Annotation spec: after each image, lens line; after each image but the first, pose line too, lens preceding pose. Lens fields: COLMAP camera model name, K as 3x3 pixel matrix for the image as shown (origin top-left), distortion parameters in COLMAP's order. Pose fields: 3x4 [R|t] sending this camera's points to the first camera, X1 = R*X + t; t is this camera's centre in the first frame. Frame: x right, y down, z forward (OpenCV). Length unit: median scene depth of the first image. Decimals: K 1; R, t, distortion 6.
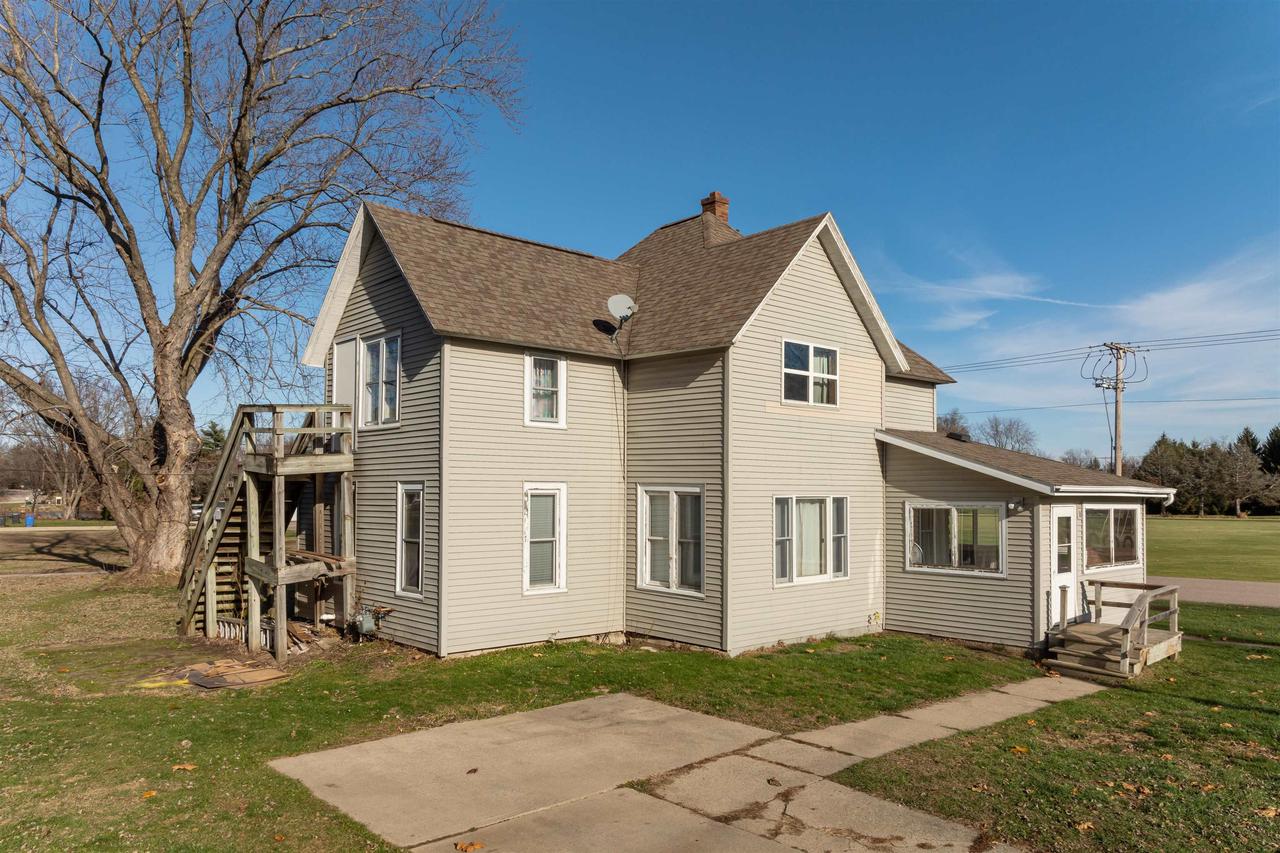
lens RADIAL K [[902.2, 0, 640.0], [0, 902.2, 426.5], [0, 0, 1]] dist [-0.008078, -0.000330]
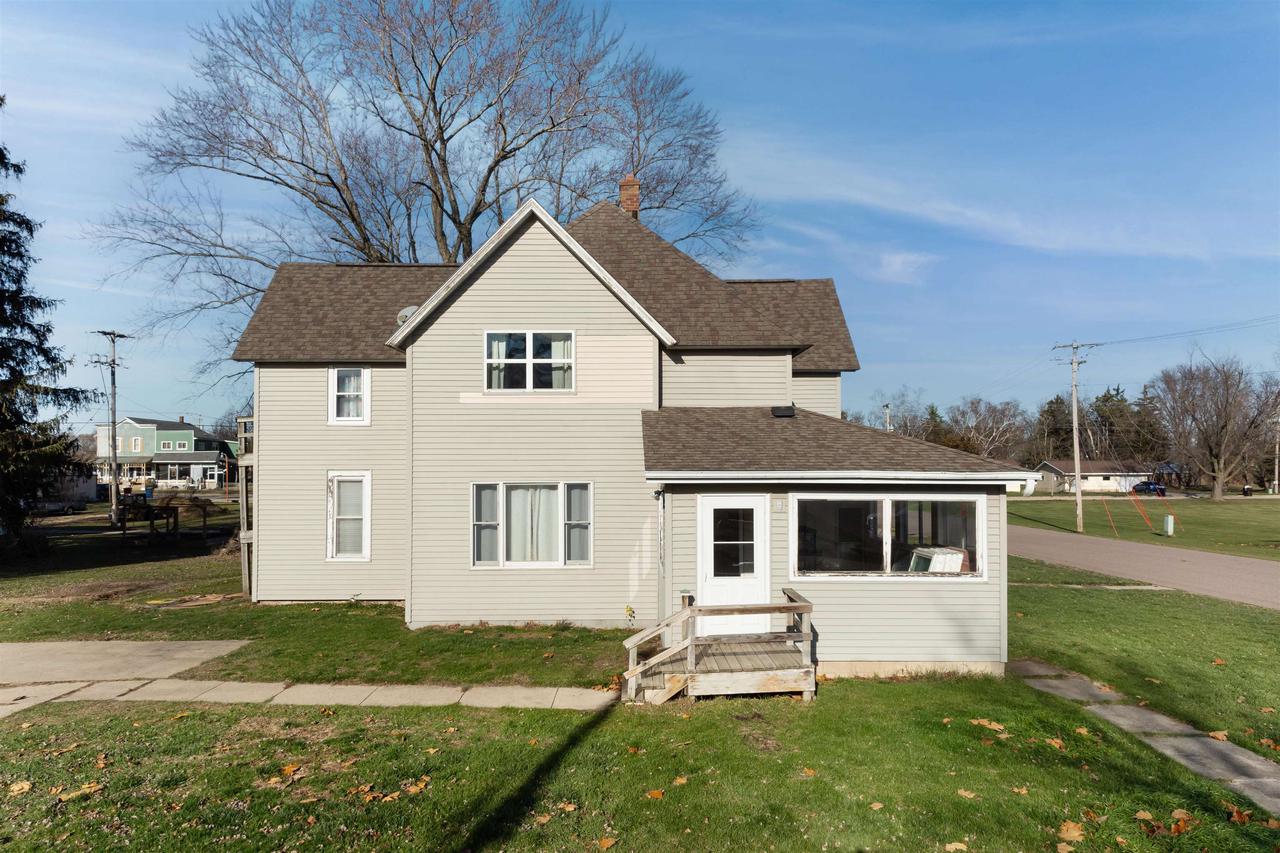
lens RADIAL K [[902.2, 0, 640.0], [0, 902.2, 426.5], [0, 0, 1]] dist [-0.008078, -0.000330]
pose [[0.757769, -0.034155, -0.651629, 0.949289], [0.052711, 0.998570, 0.008956, 0.012113], [0.650391, -0.041134, 0.758485, 0.322258]]
